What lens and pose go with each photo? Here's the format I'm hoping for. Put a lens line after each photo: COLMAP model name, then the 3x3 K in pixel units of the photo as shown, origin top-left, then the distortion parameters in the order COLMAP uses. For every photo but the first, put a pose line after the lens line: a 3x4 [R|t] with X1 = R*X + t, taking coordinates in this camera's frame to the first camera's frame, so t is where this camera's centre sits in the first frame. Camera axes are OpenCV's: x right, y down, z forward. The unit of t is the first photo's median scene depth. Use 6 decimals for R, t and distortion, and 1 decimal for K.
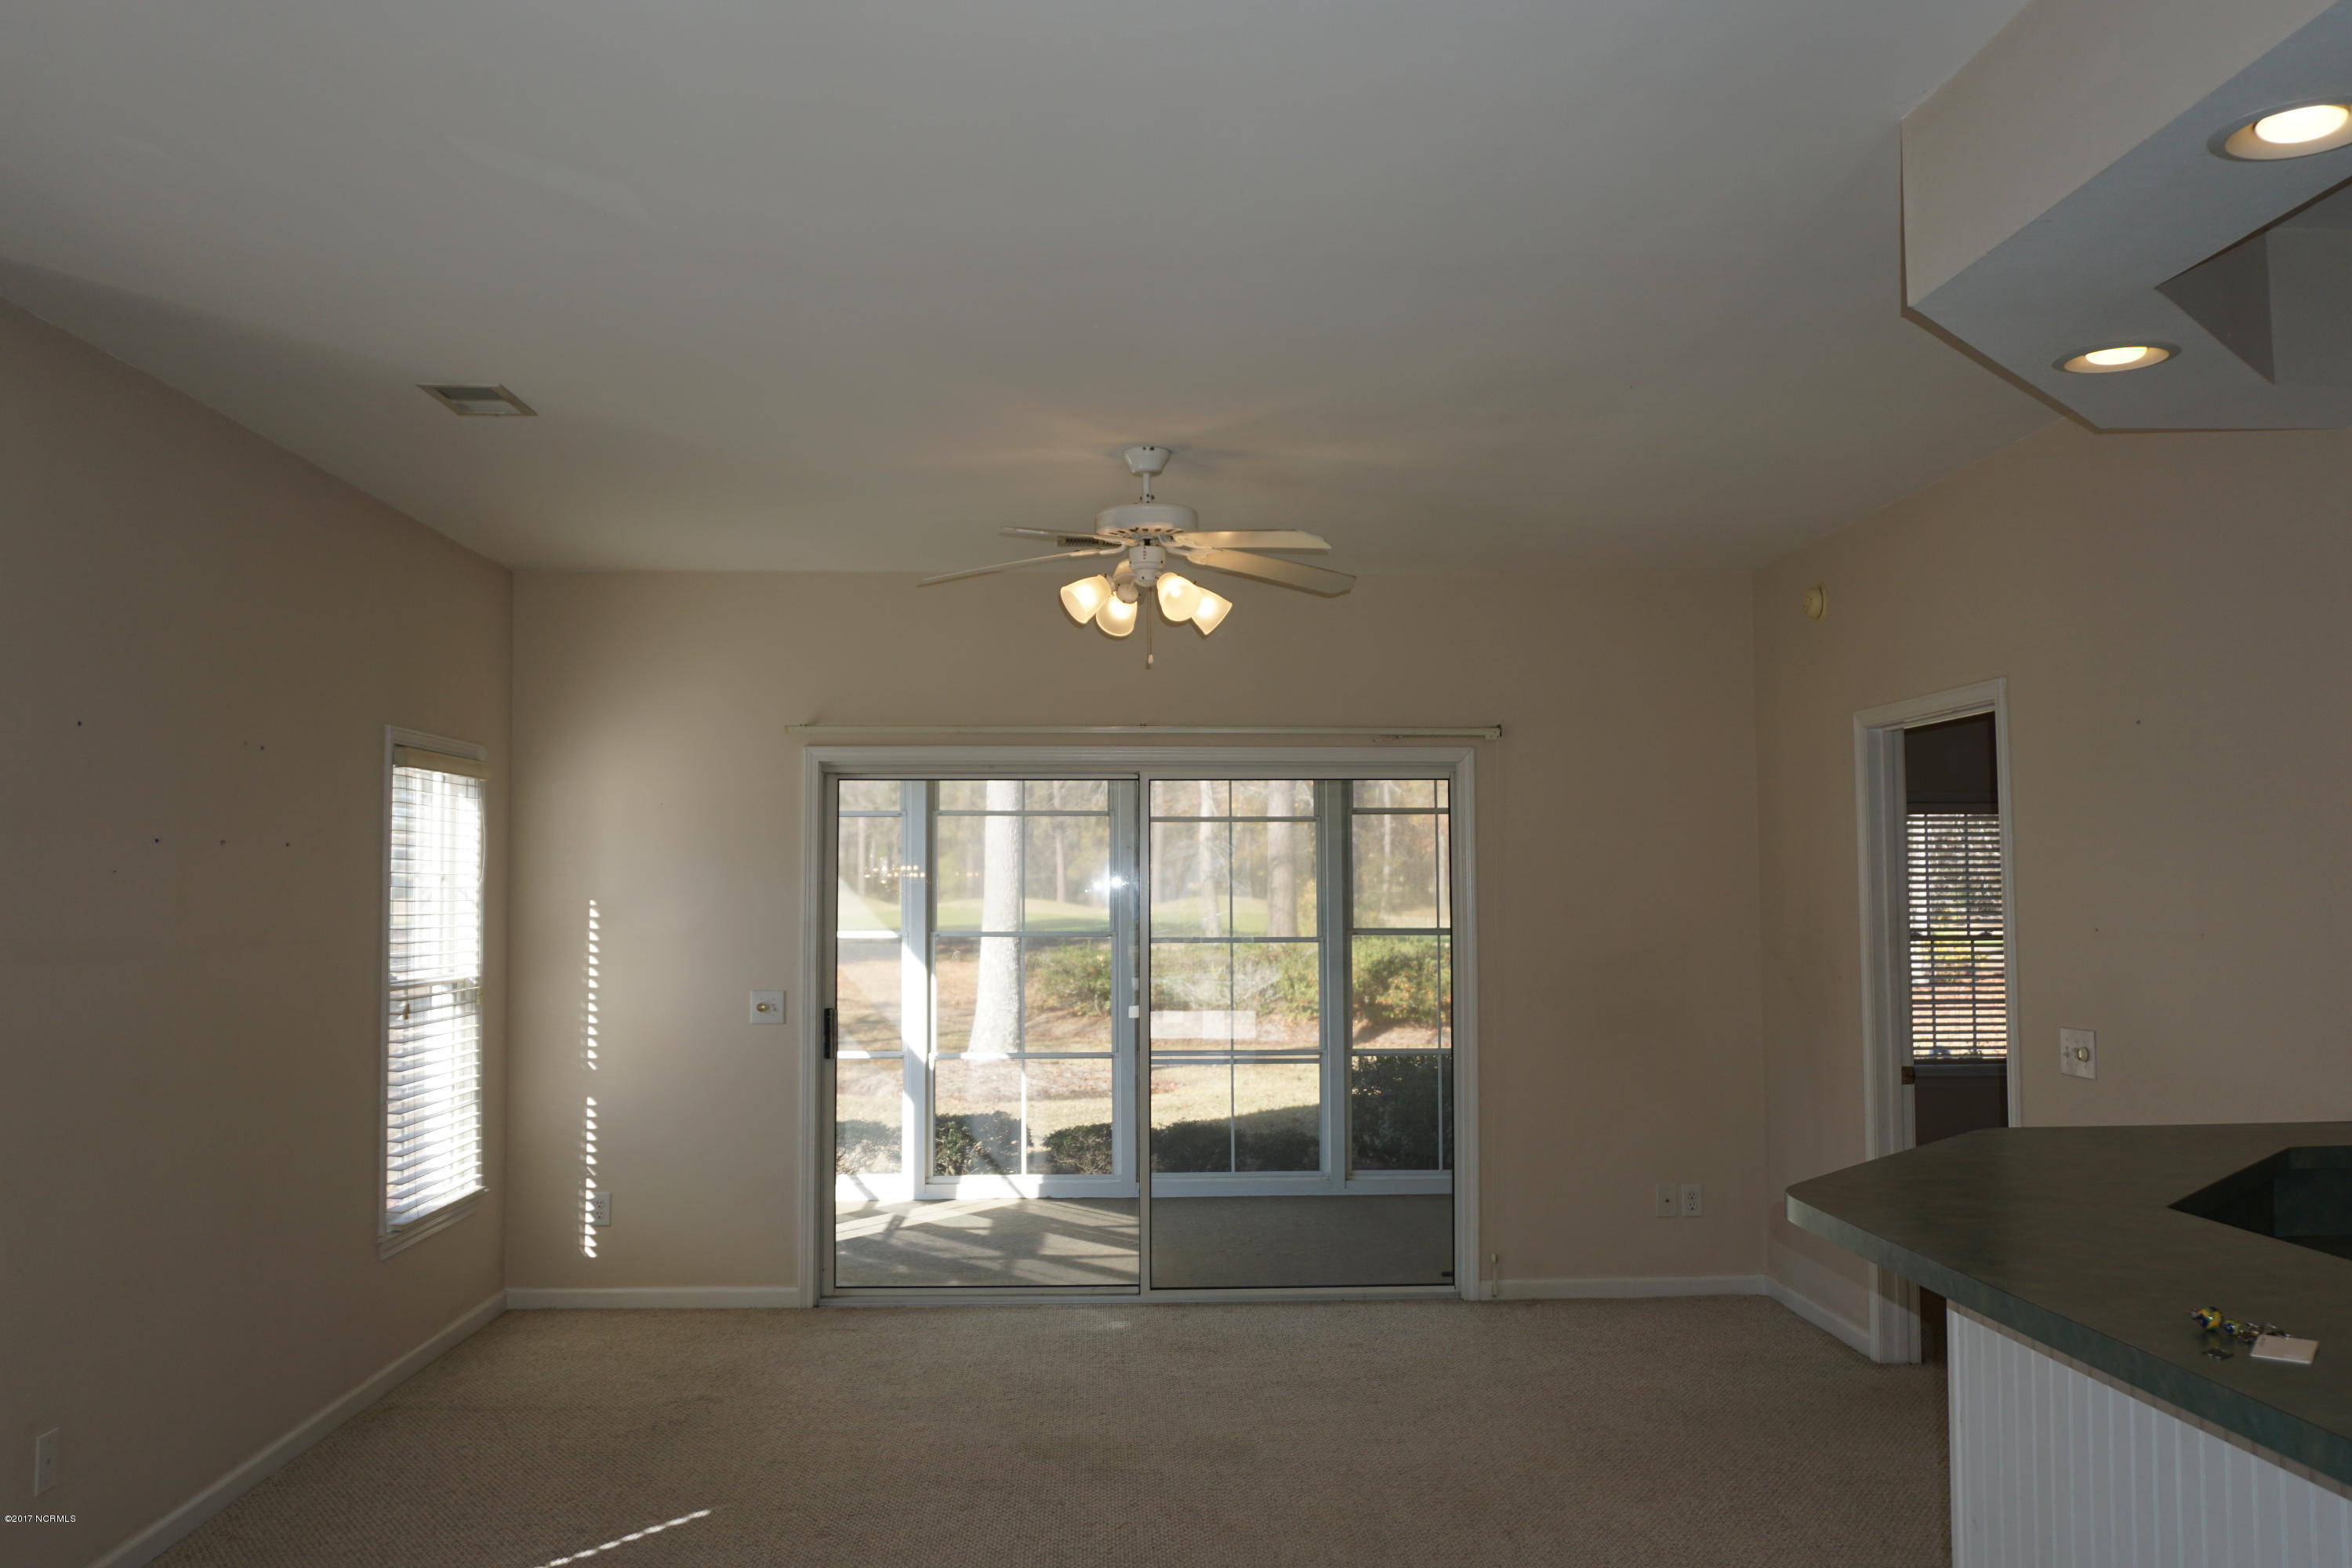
lens RADIAL K [[1944.4, 0, 1178.3], [0, 1944.4, 786.4], [0, 0, 1]] dist [-0.049095, 0.008201]
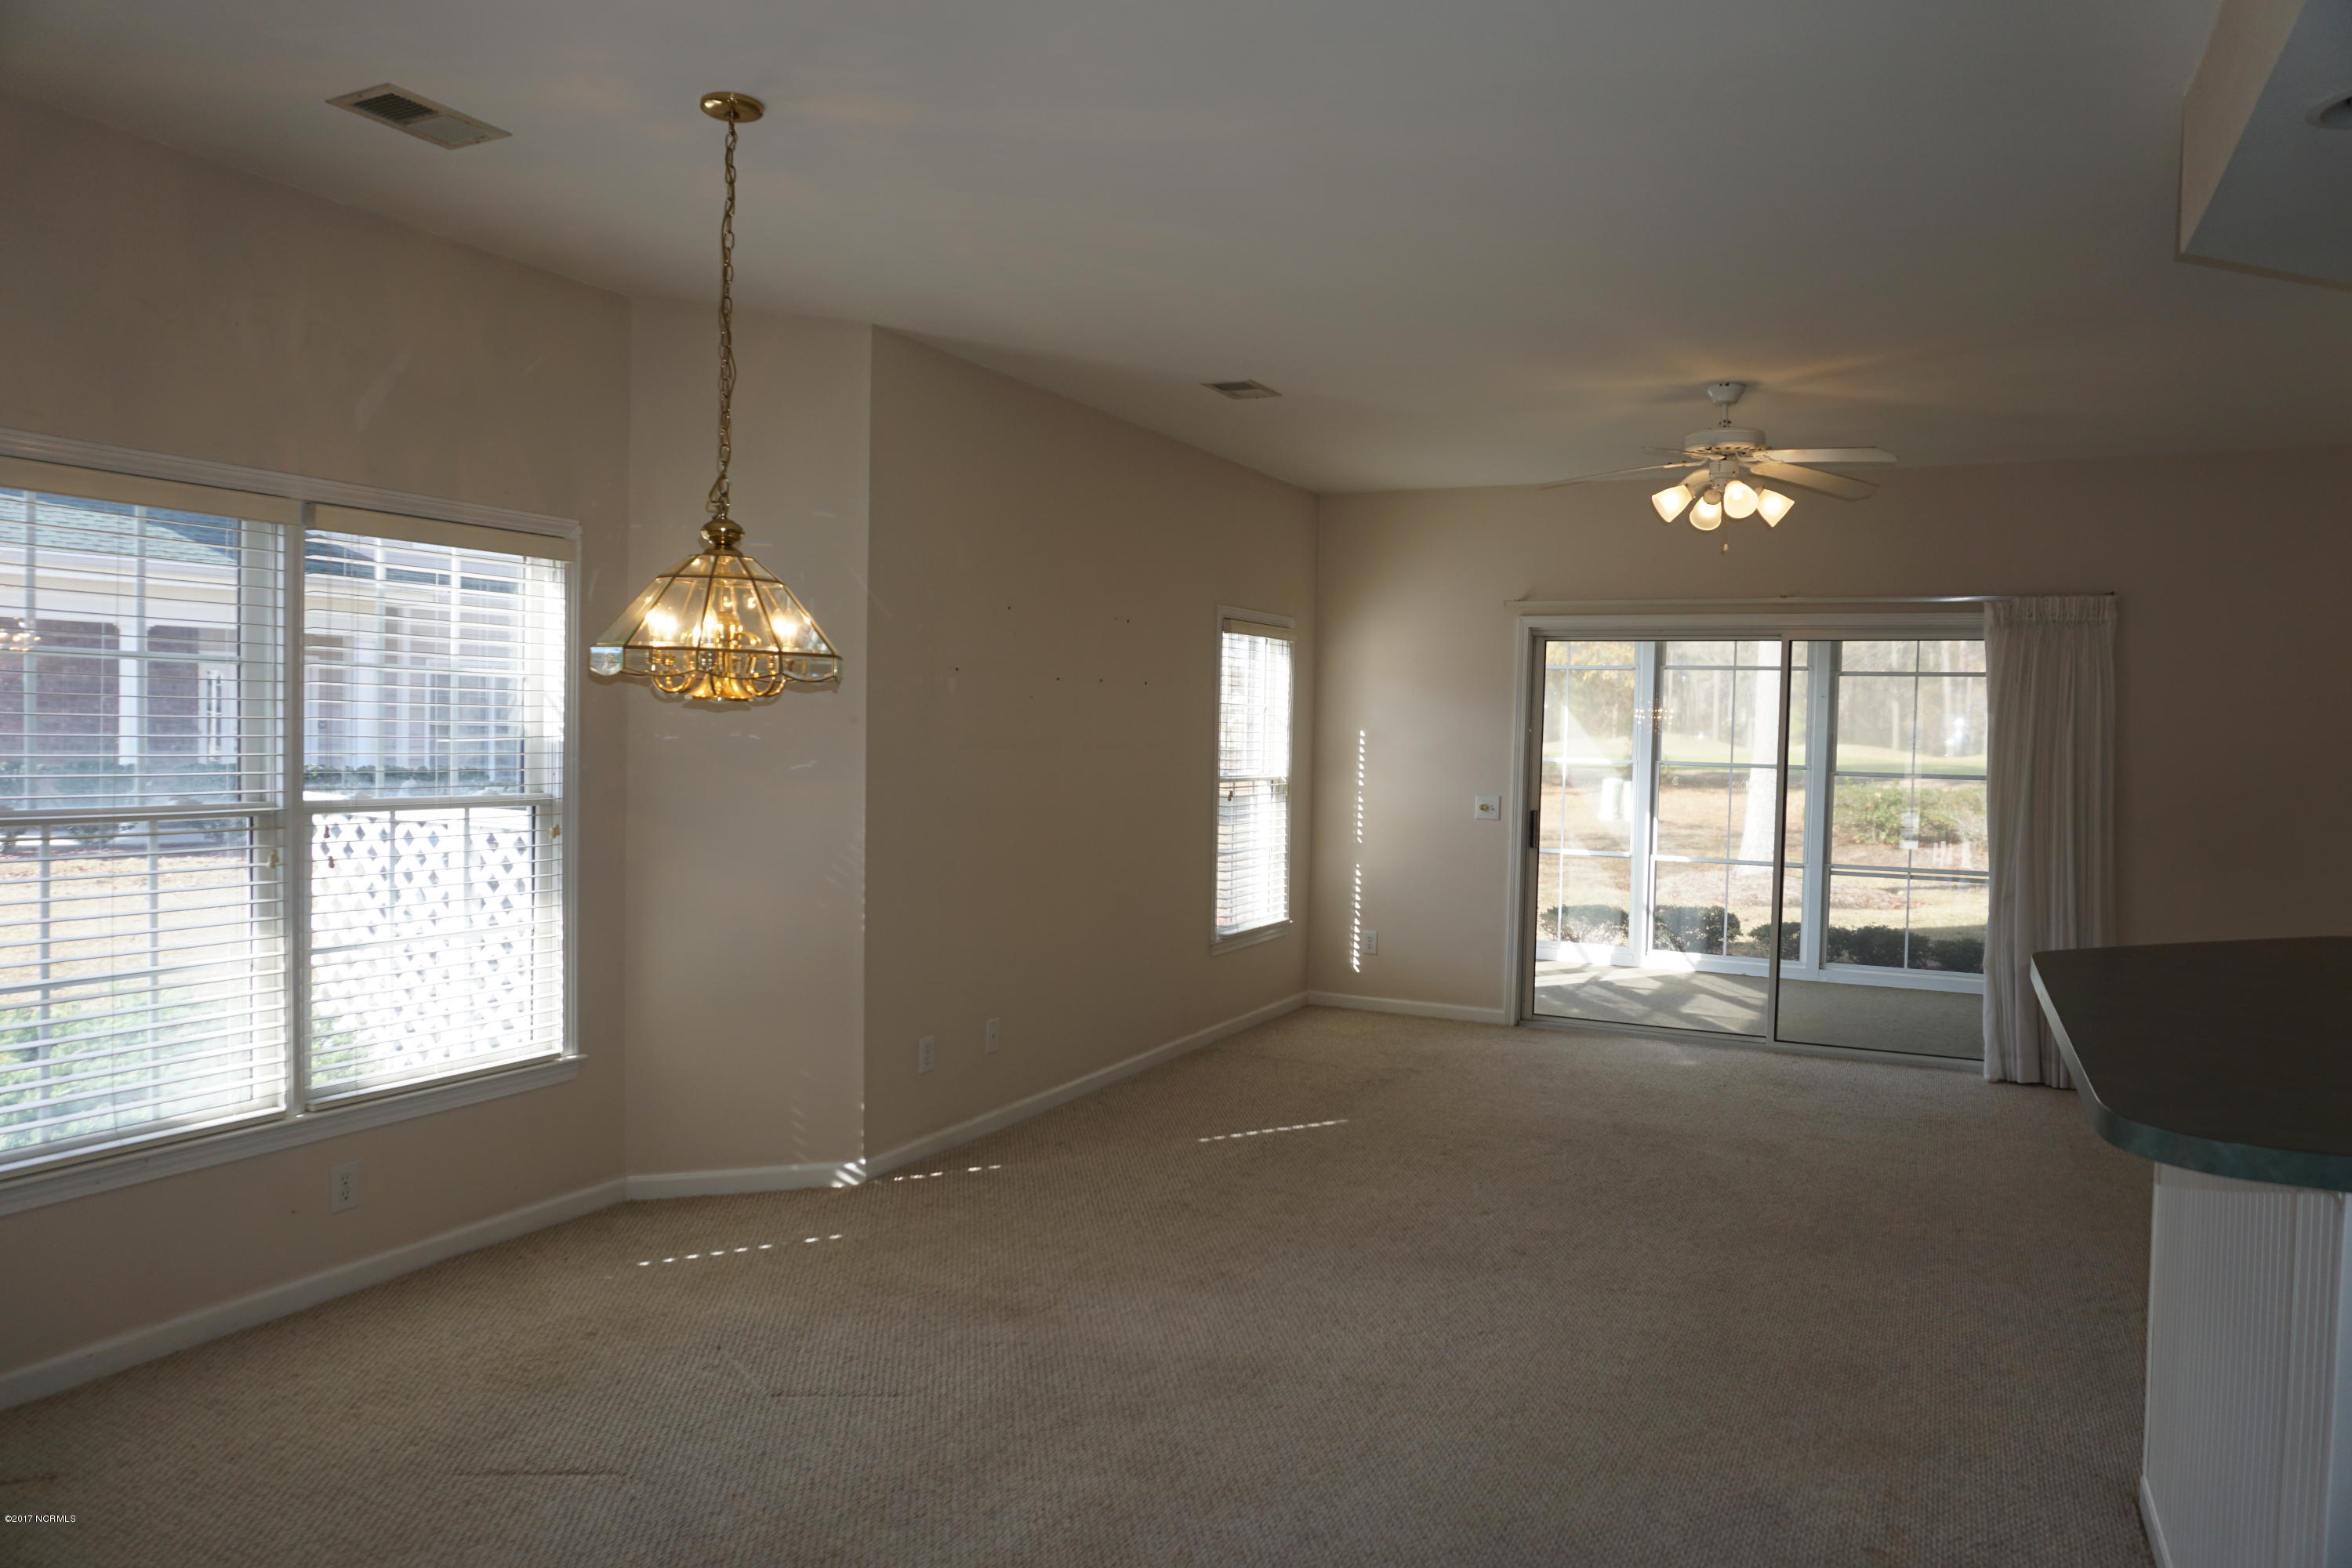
lens RADIAL K [[1570.0, 0, 1174.4], [0, 1570.0, 782.6], [0, 0, 1]] dist [-0.000282, 0.005385]
pose [[0.881600, 0.040827, -0.470228, 0.123009], [-0.000081, 0.996265, 0.086349, 0.000444], [0.471997, -0.076087, 0.878311, -0.088840]]
